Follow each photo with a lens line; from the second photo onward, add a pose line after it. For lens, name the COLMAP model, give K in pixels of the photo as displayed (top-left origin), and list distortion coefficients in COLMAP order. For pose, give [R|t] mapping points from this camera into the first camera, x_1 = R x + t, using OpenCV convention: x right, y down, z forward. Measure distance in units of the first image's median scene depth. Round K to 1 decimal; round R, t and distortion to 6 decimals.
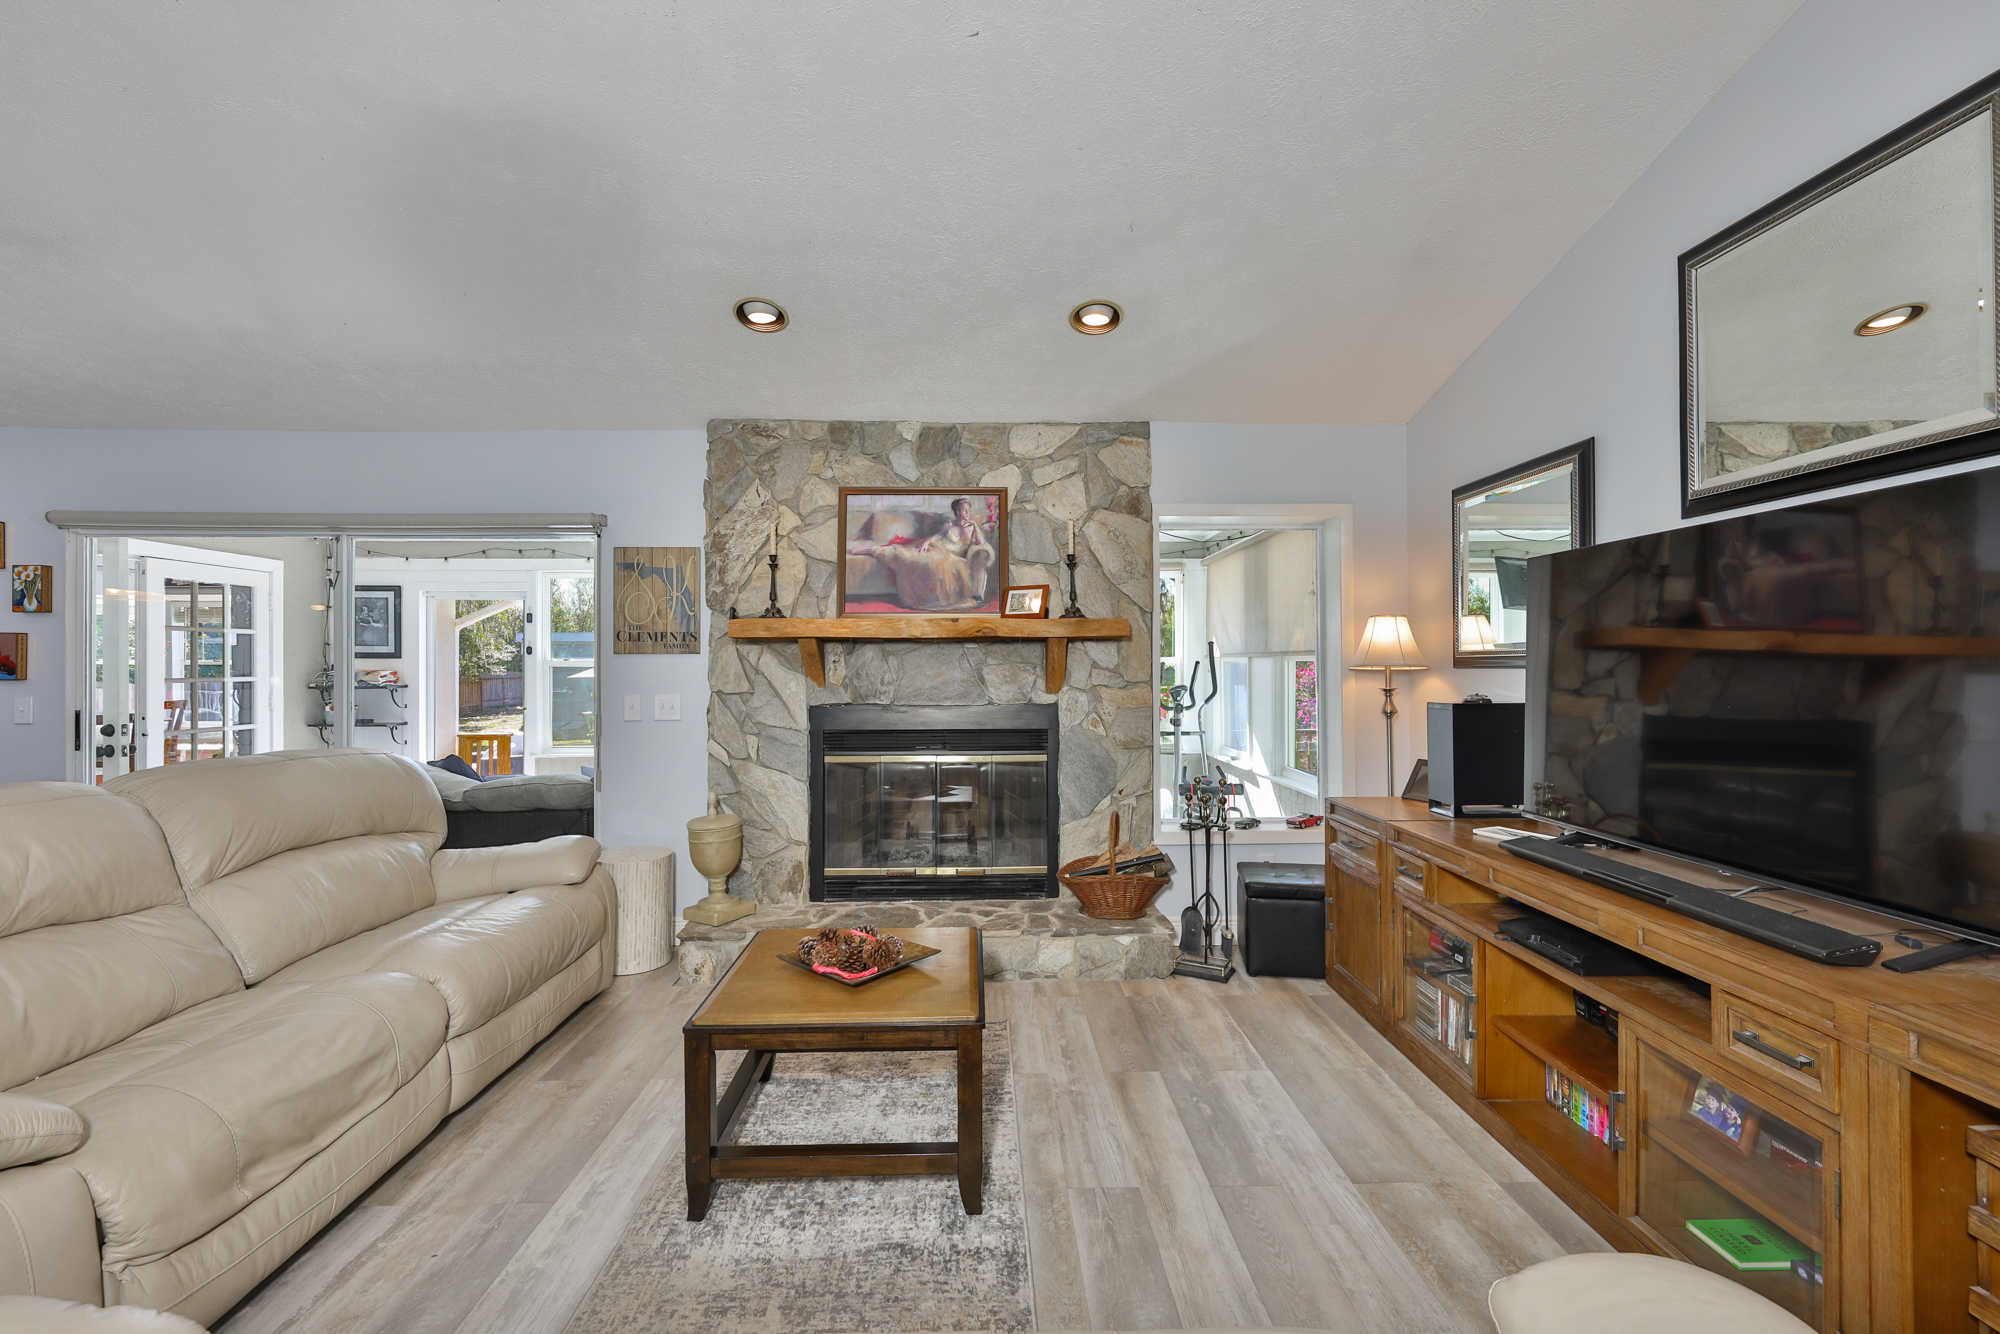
lens RADIAL K [[848.0, 0, 995.5], [0, 848.0, 664.5], [0, 0, 1]] dist [-0.003161, 0.000189]
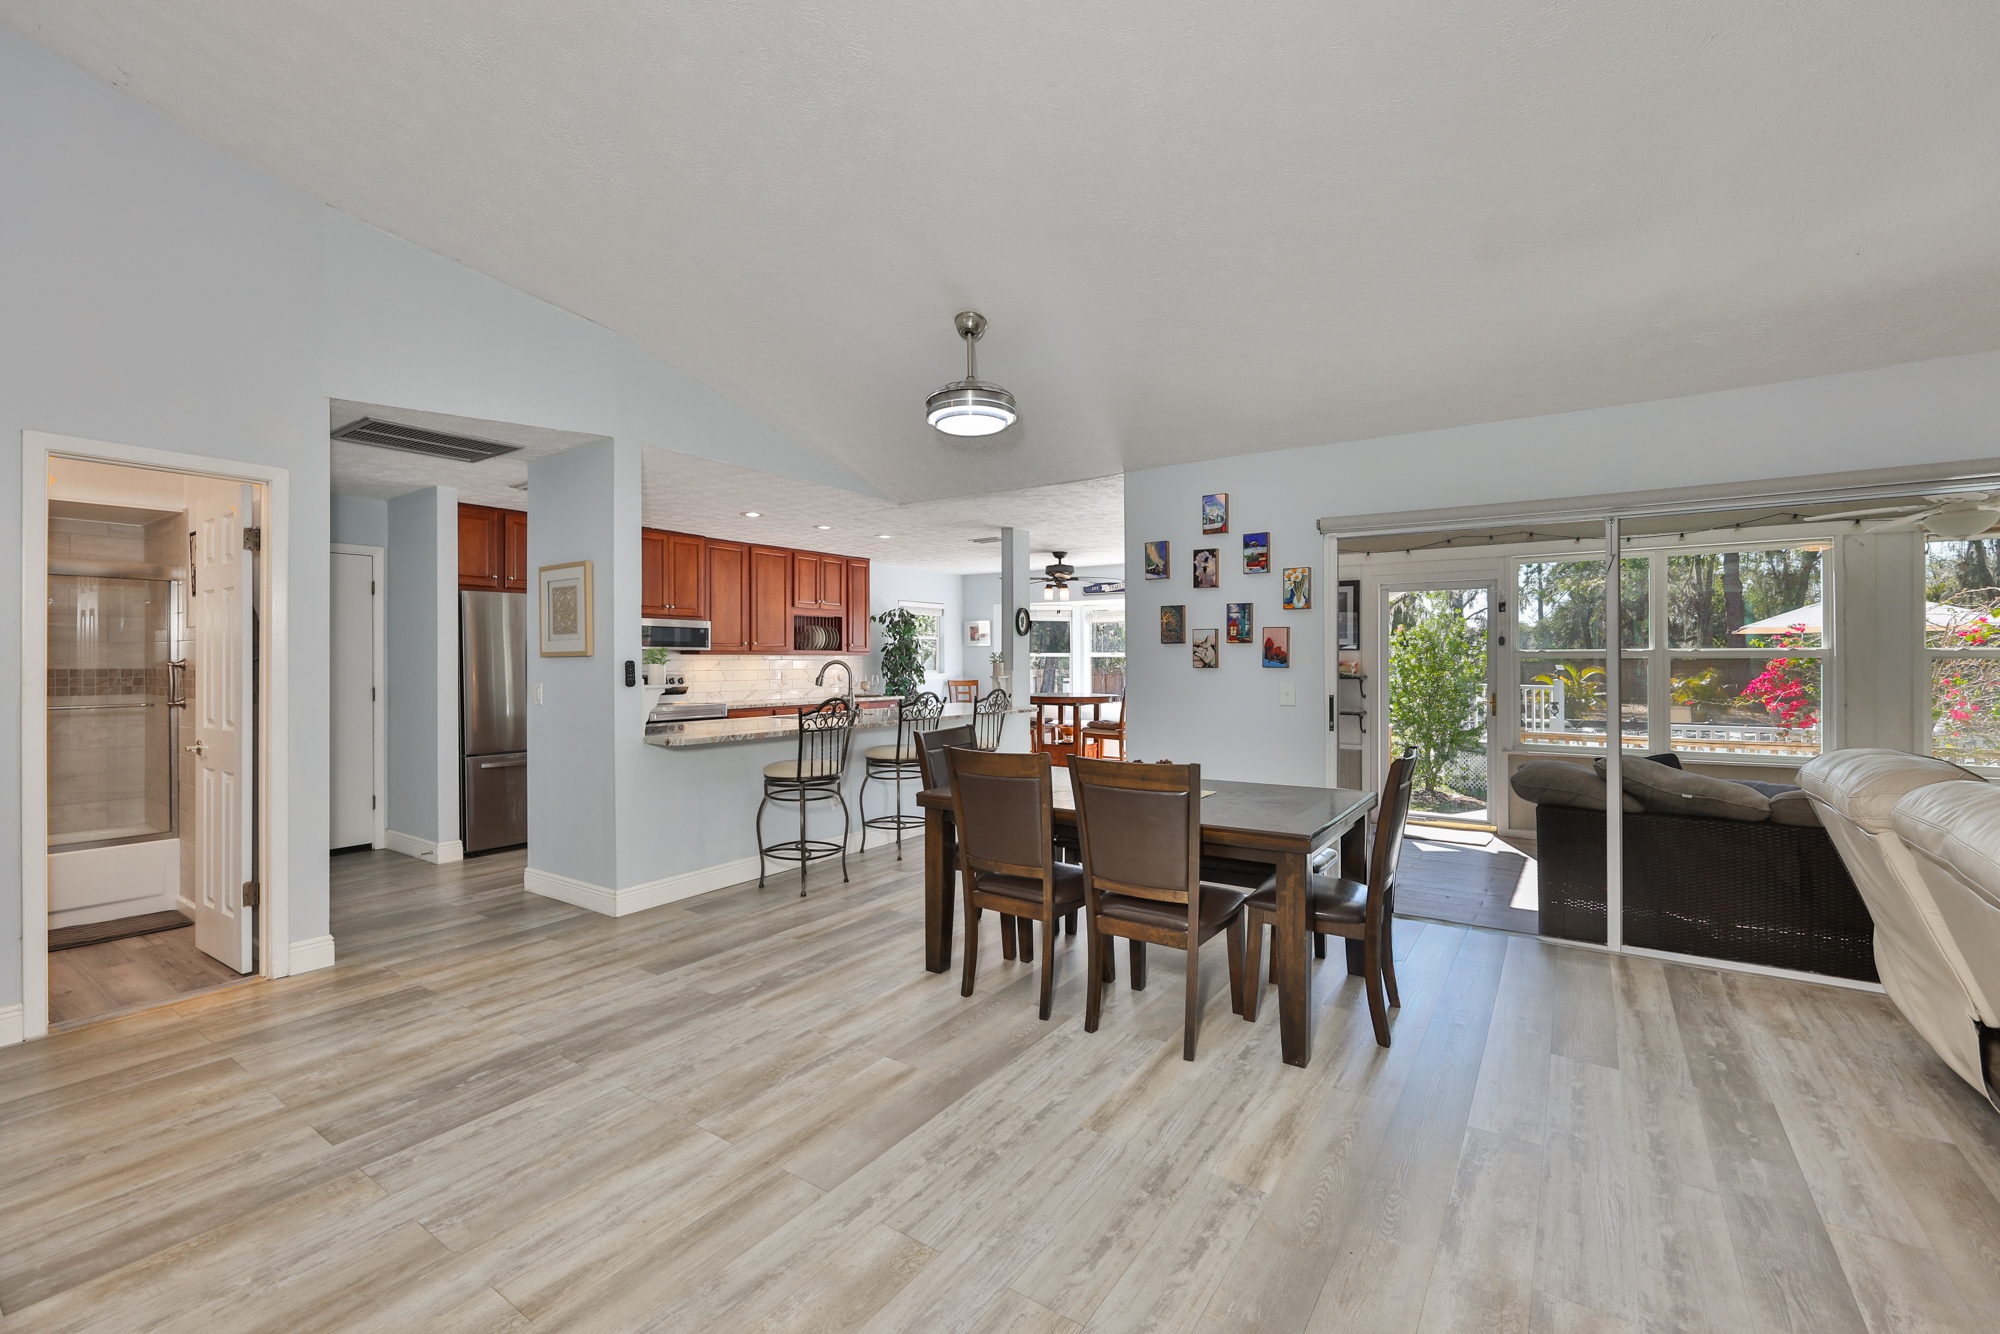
lens RADIAL K [[841.6, 0, 1005.7], [0, 841.6, 658.9], [0, 0, 1]] dist [-0.001590, -0.000198]
pose [[0.809133, -0.000382, -0.587626, -0.790386], [0.001662, 0.999997, 0.001637, 0.004069], [0.587624, -0.002301, 0.809131, -0.160144]]
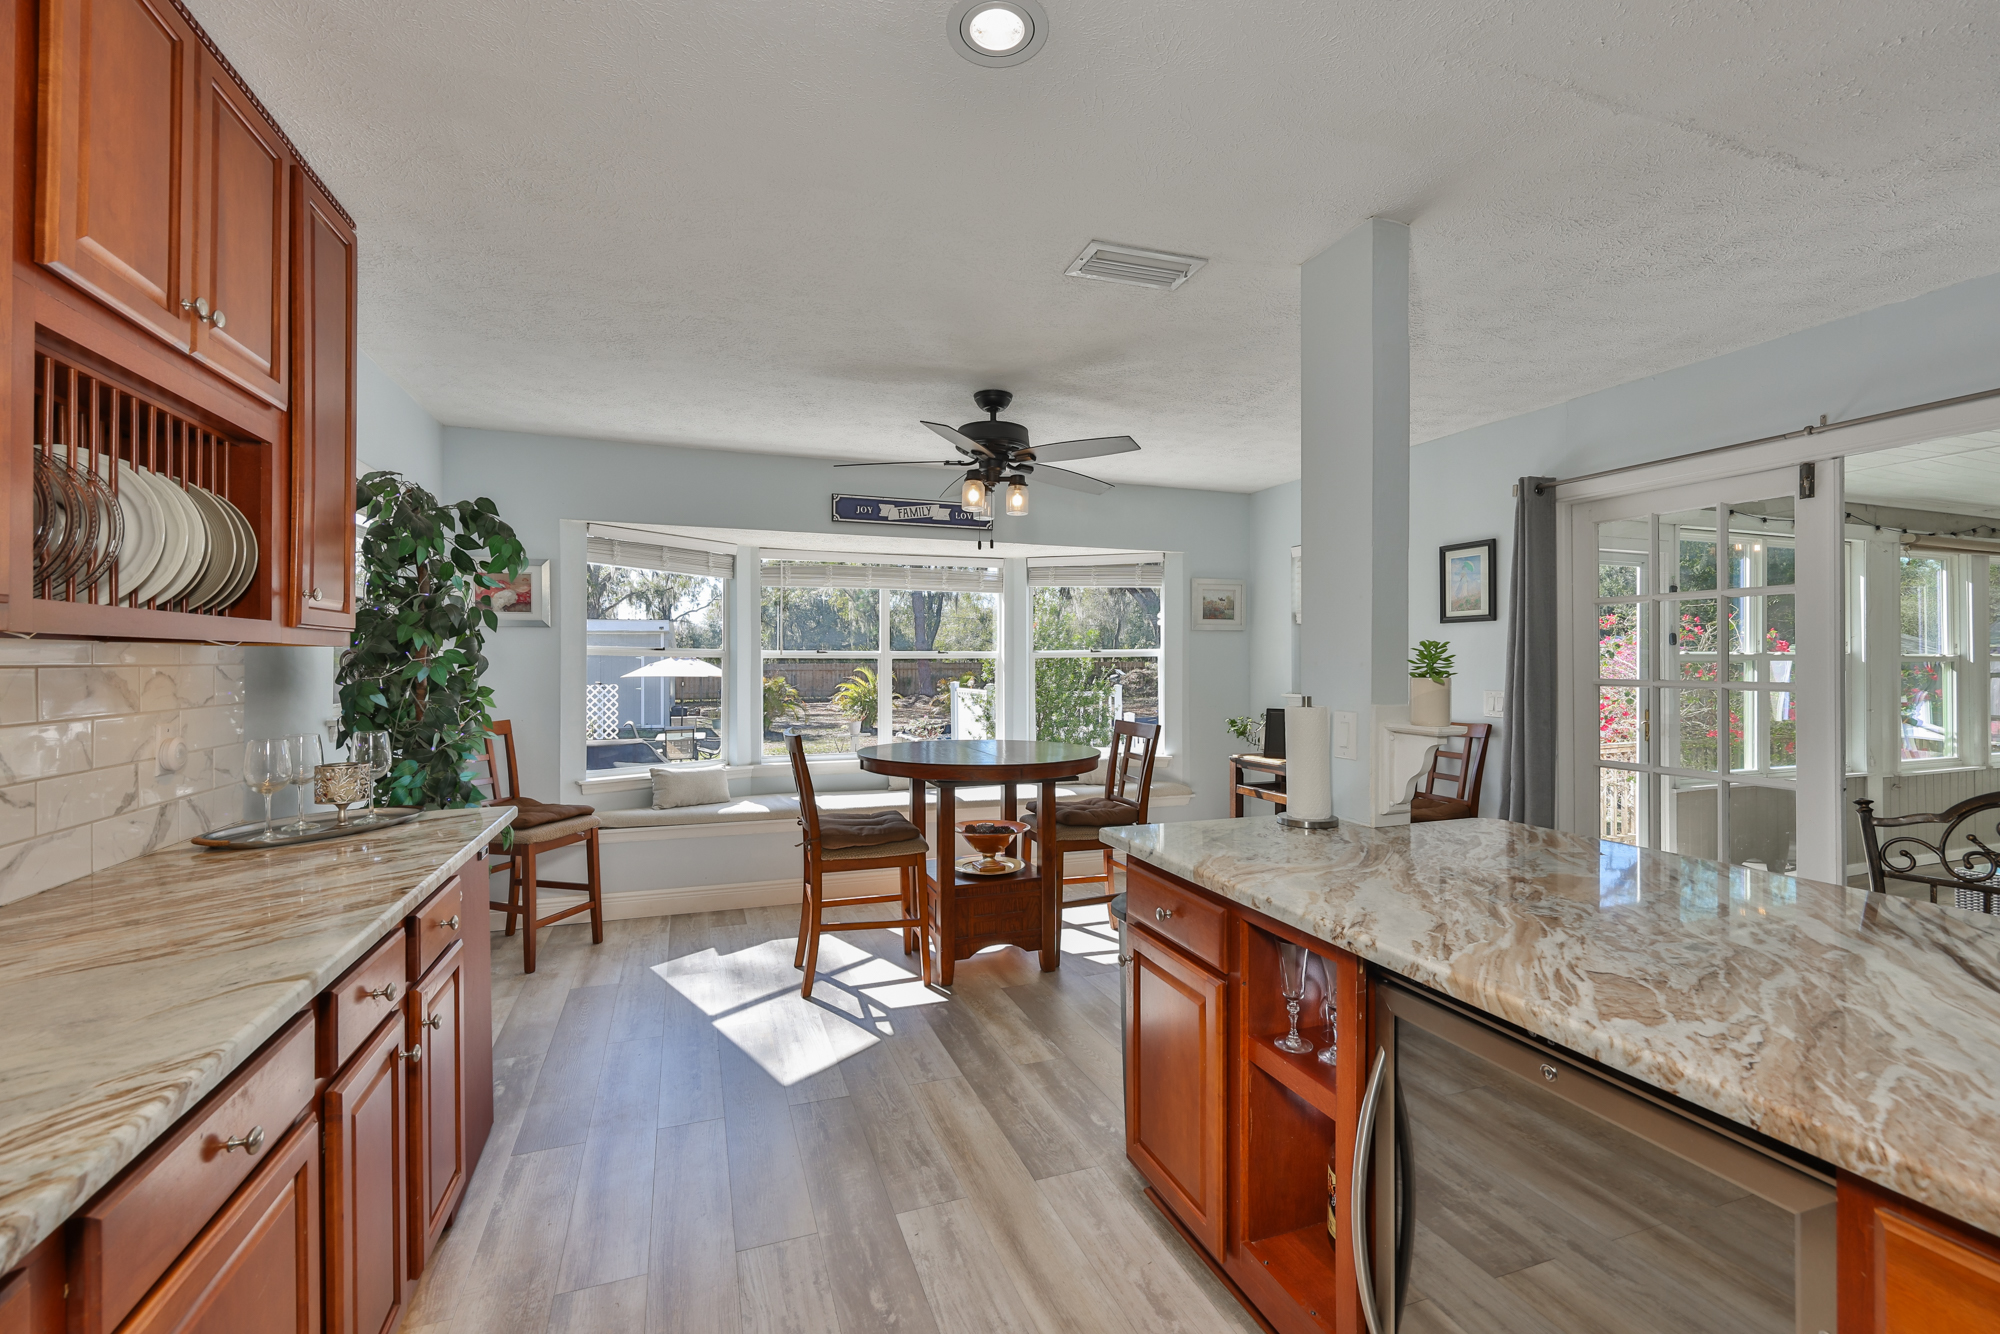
lens RADIAL K [[838.5, 0, 989.9], [0, 838.5, 663.4], [0, 0, 1]] dist [0.000207, -0.000024]
pose [[0.949449, 0.000588, 0.313922, -2.314144], [-0.001399, 0.999996, 0.002357, 0.005735], [-0.313919, -0.002677, 0.949446, 0.924246]]
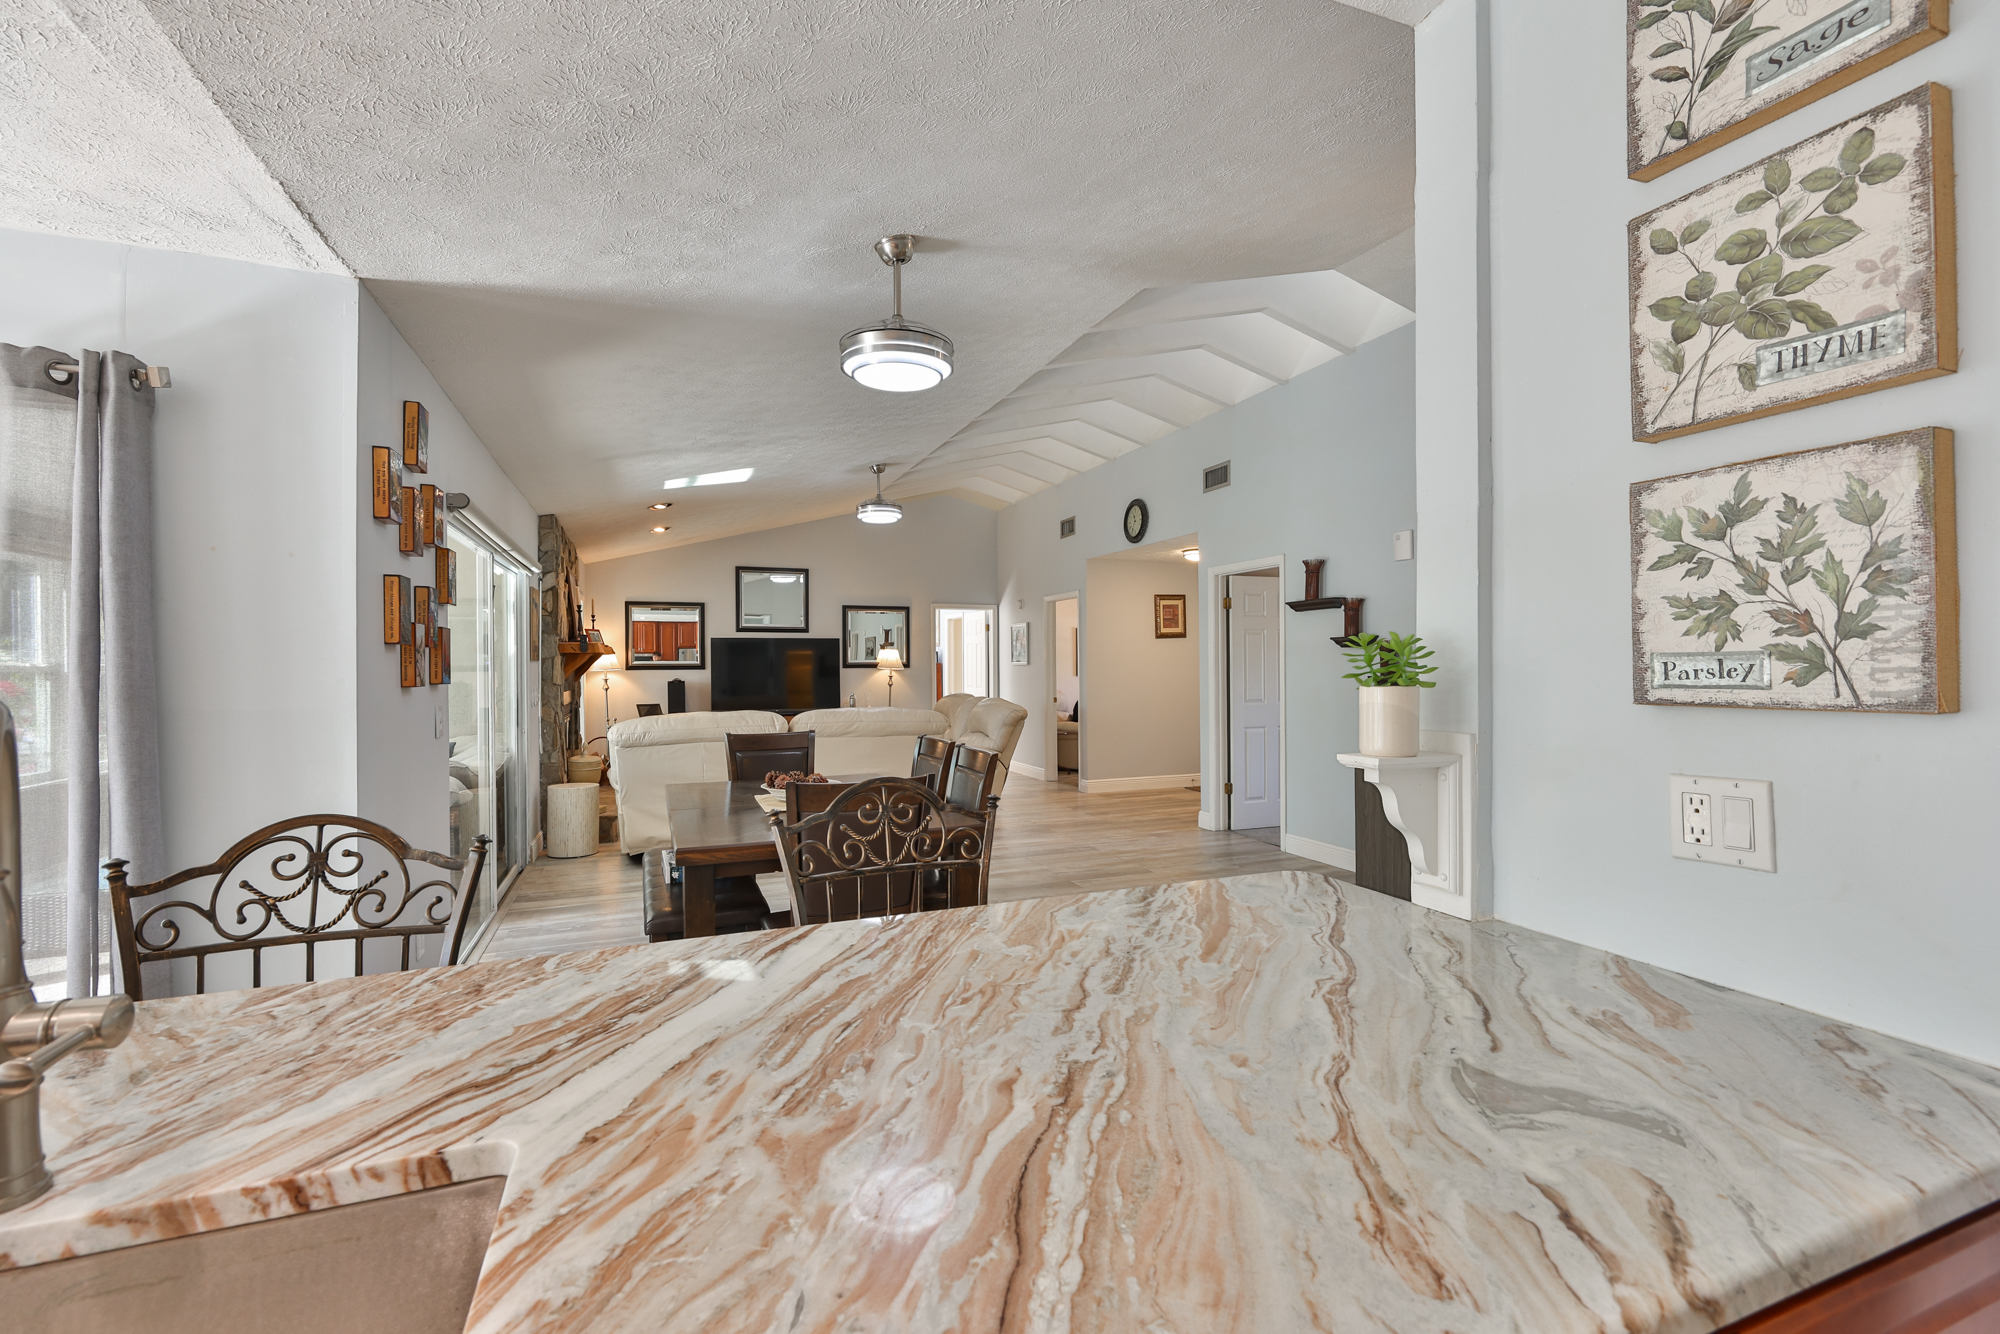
lens RADIAL K [[859.2, 0, 1000.0], [0, 859.2, 667.0], [0, 0, 1]] dist [-0.001069, 0.000318]
pose [[-0.348423, 0.003085, 0.937332, -2.154704], [0.004414, 0.999989, -0.001650, 0.004726], [-0.937327, 0.003563, -0.348433, 0.779544]]
